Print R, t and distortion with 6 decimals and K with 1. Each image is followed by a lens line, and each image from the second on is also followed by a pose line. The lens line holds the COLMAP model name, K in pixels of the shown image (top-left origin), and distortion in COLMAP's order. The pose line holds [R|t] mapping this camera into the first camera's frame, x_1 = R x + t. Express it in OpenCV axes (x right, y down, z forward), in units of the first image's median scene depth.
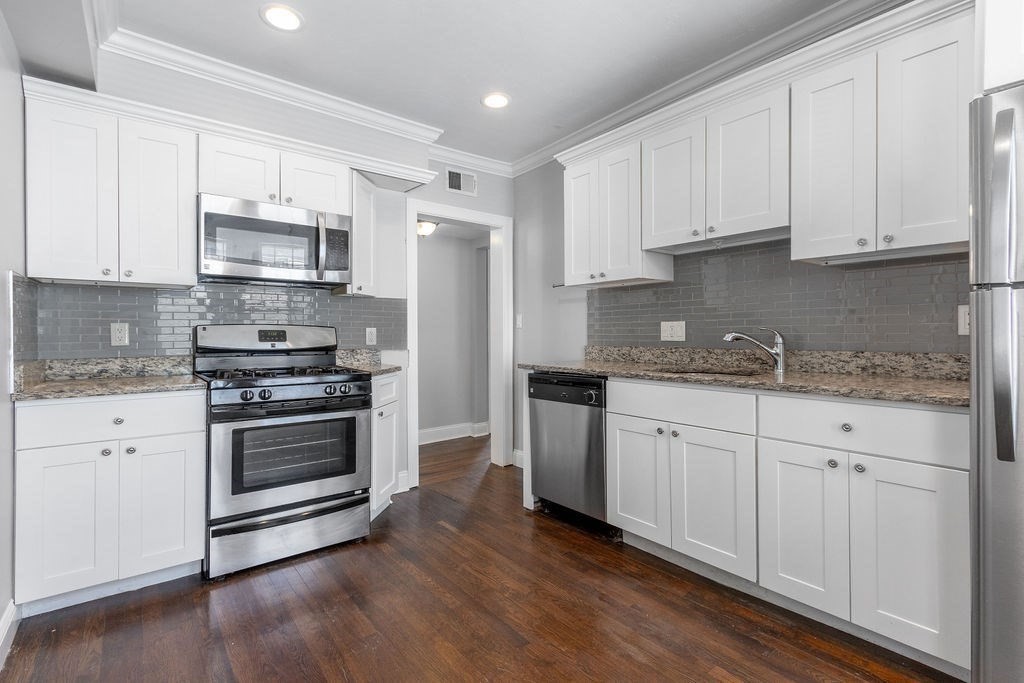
lens RADIAL K [[481.4, 0, 512.7], [0, 481.4, 340.0], [0, 0, 1]] dist [-0.005612, -0.000877]
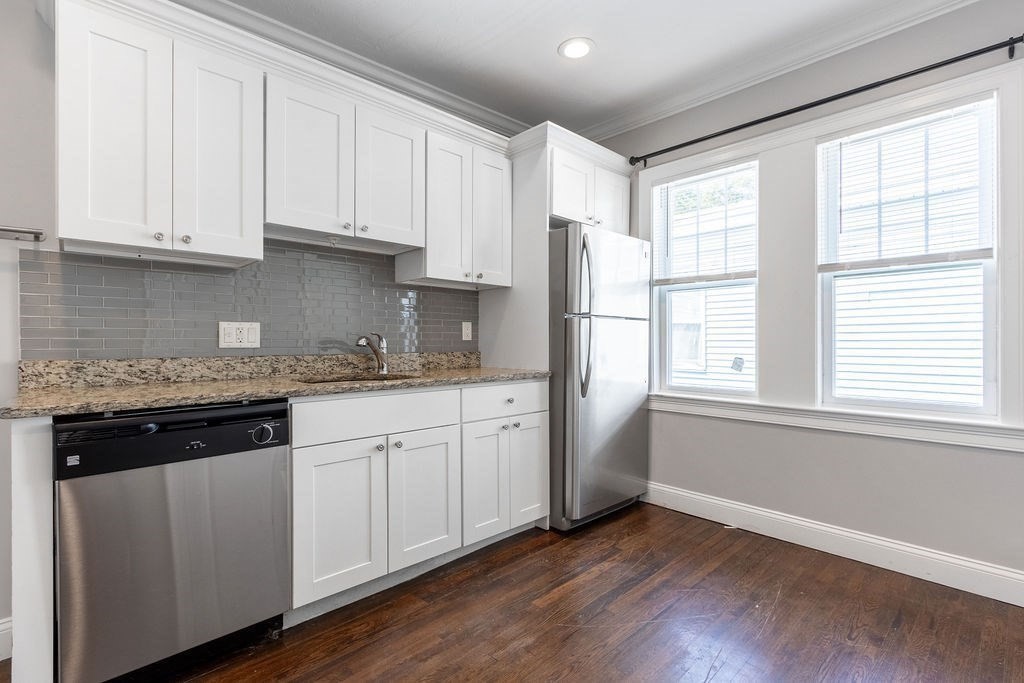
lens RADIAL K [[481.4, 0, 510.3], [0, 481.4, 340.2], [0, 0, 1]] dist [-0.005612, -0.000877]
pose [[-0.110406, -0.009577, 0.993840, -0.595918], [0.000025, 0.999954, 0.009638, -0.022198], [-0.993887, 0.001089, -0.110401, 0.856659]]
